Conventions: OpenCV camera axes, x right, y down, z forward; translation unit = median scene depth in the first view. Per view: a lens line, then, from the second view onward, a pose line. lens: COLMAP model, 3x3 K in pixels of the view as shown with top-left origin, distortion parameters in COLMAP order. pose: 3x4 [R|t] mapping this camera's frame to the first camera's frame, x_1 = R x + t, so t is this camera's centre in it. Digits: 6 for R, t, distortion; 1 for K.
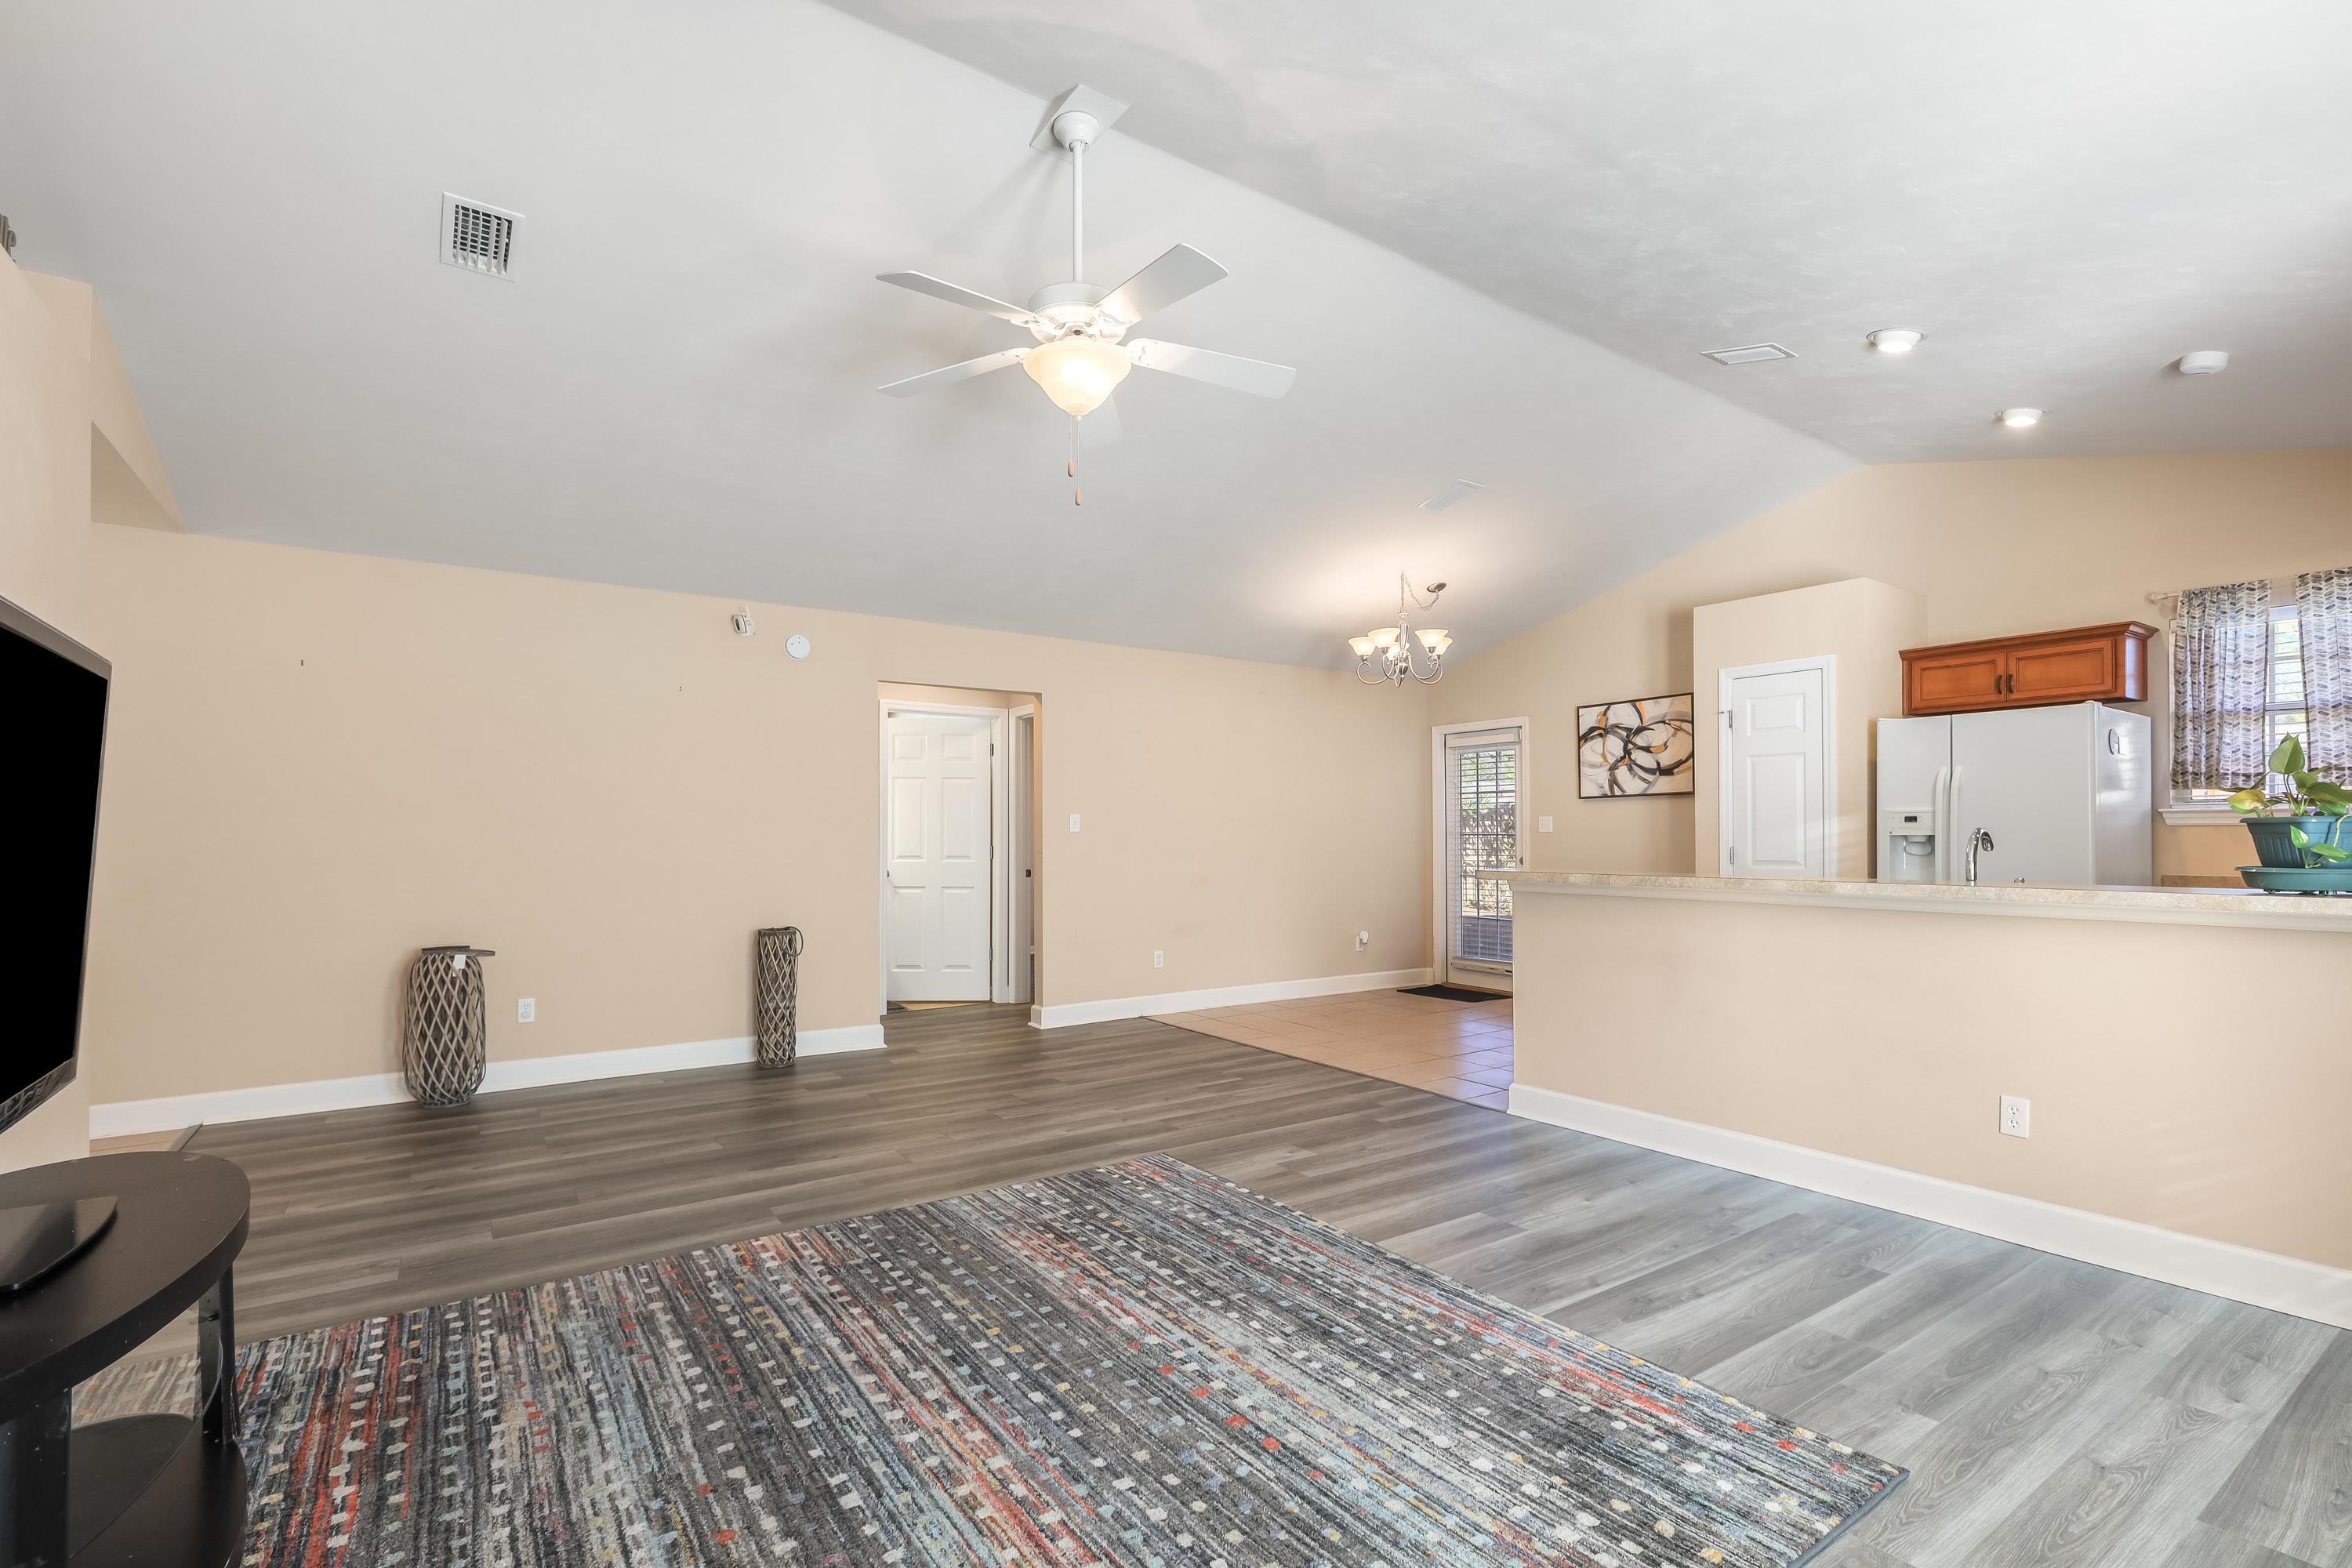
lens RADIAL K [[1060.7, 0, 1179.5], [0, 1060.7, 824.9], [0, 0, 1]] dist [-0.003179, 0.001668]
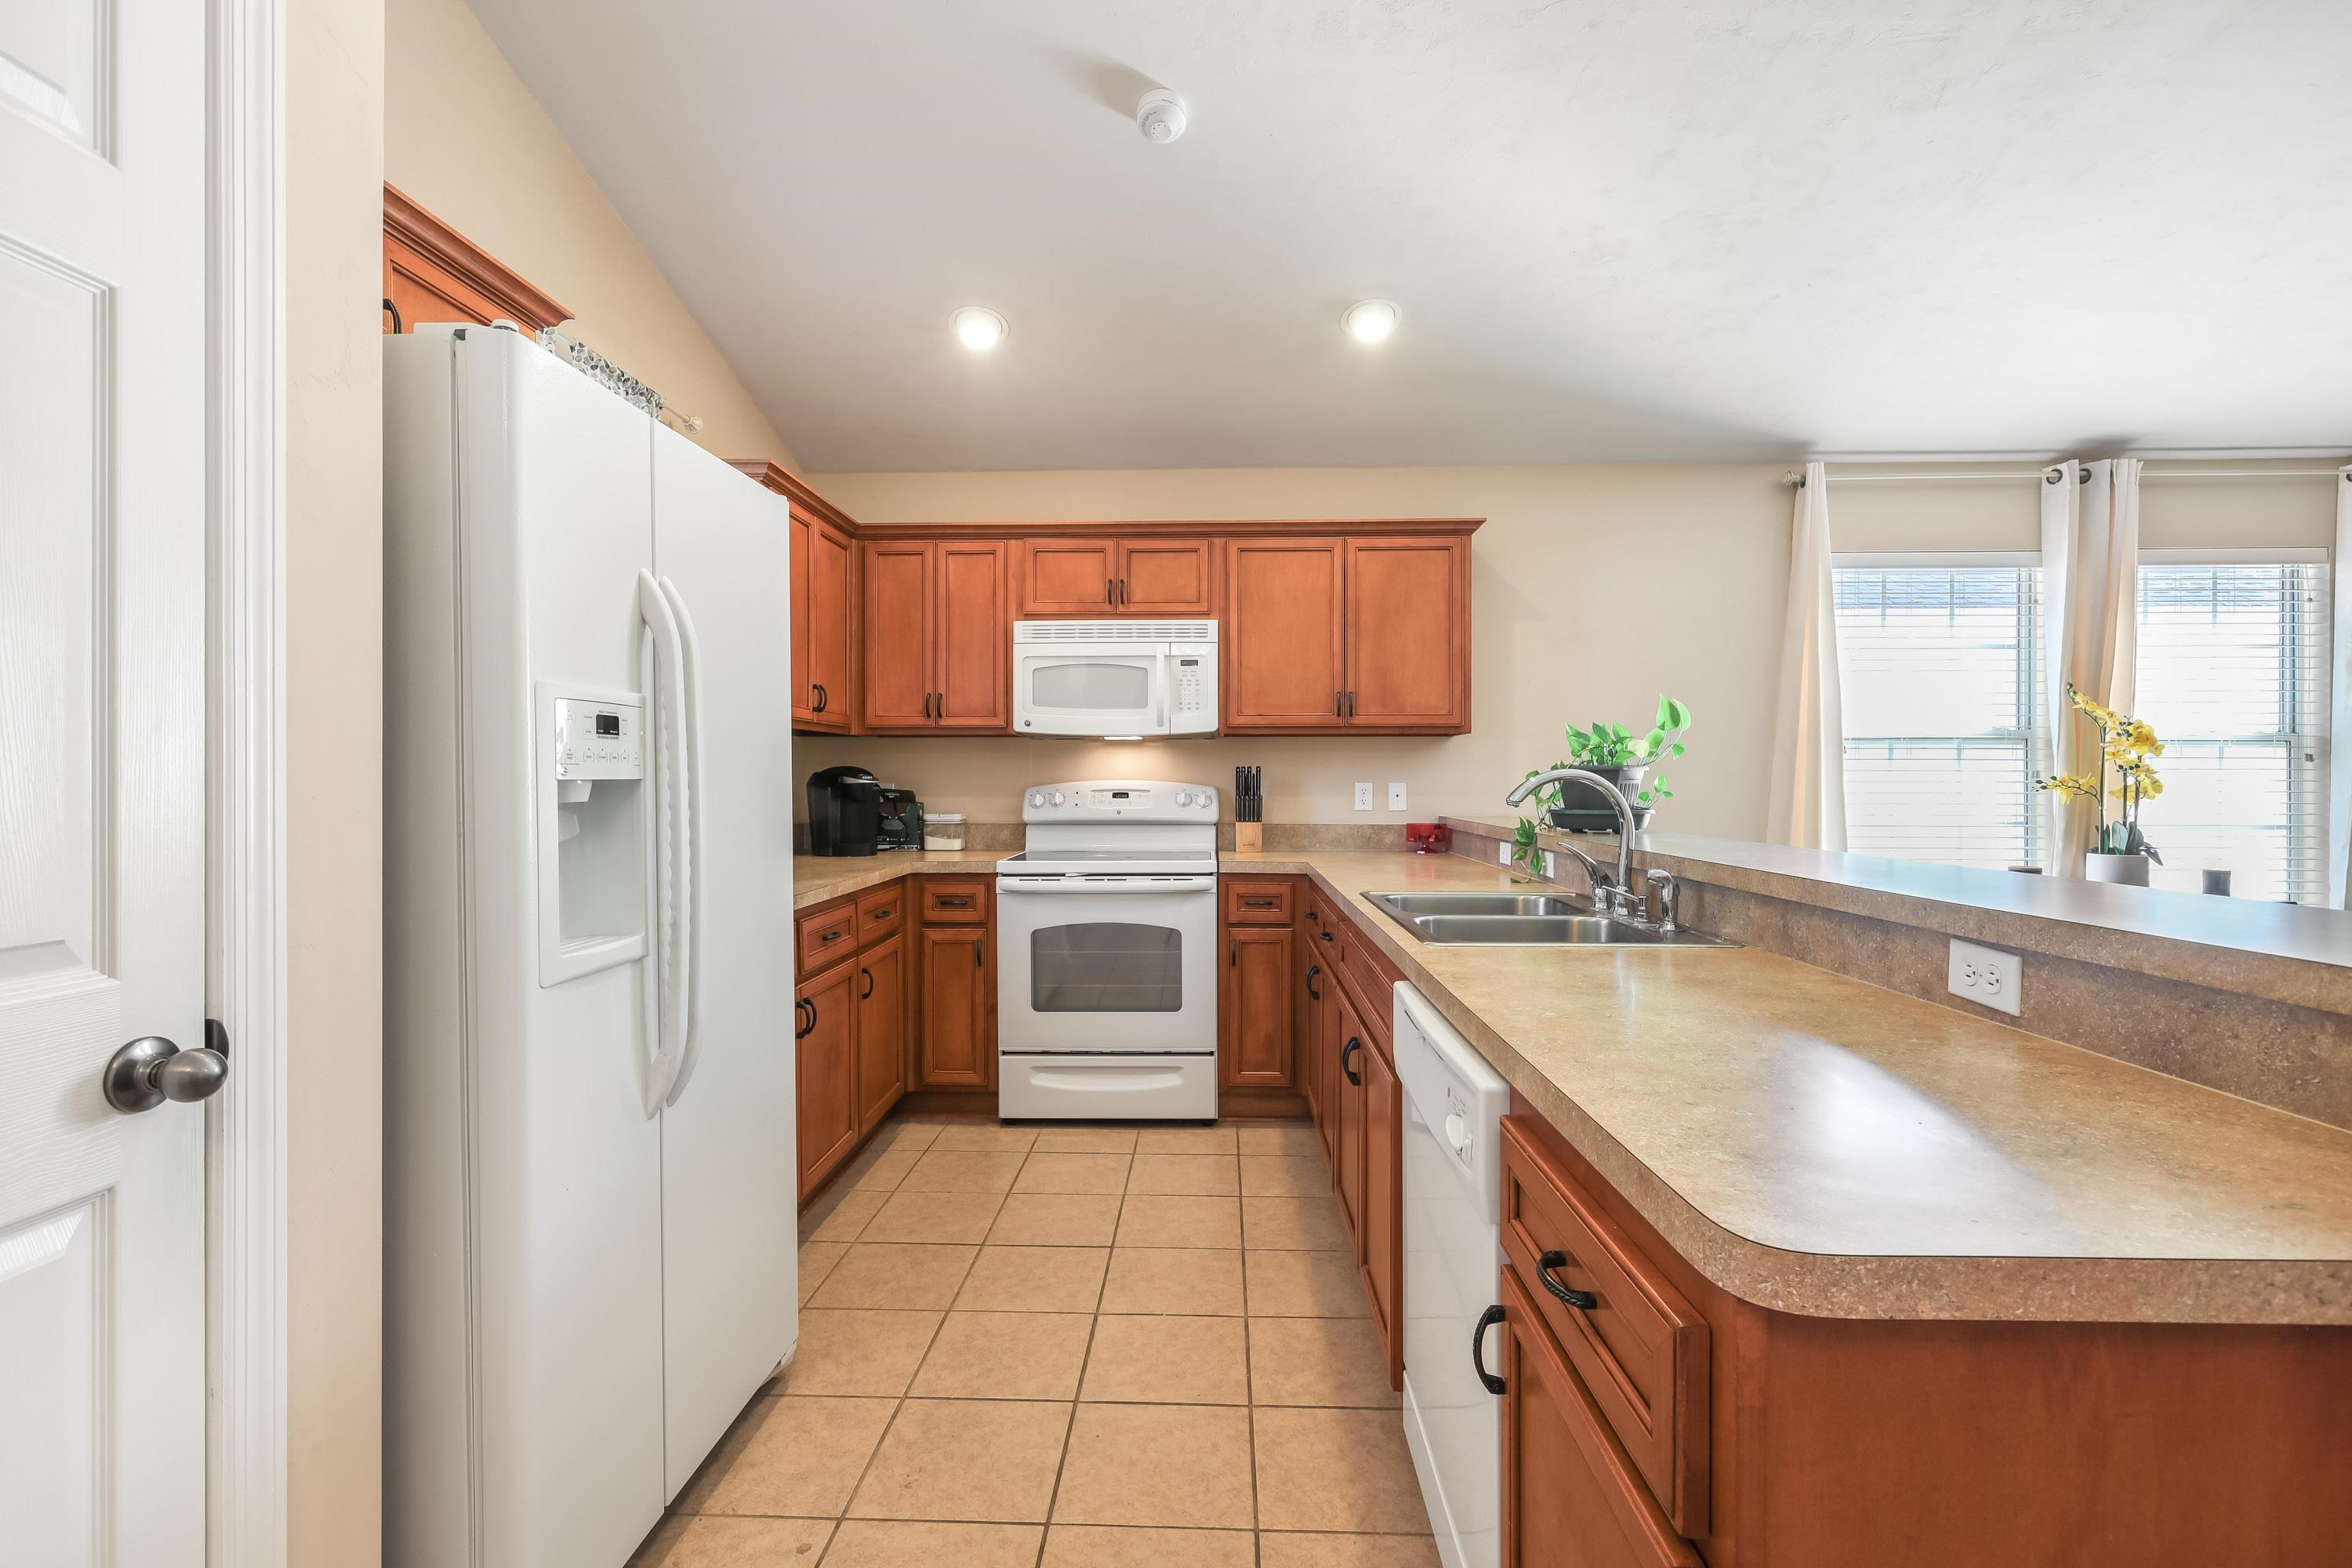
lens RADIAL K [[1050.2, 0, 1178.4], [0, 1050.2, 785.9], [0, 0, 1]] dist [-0.001769, 0.000188]
pose [[-0.801234, -0.003344, 0.598342, 0.647428], [-0.006038, 0.999979, -0.002497, 0.018301], [-0.598321, -0.005613, -0.801237, 1.883370]]
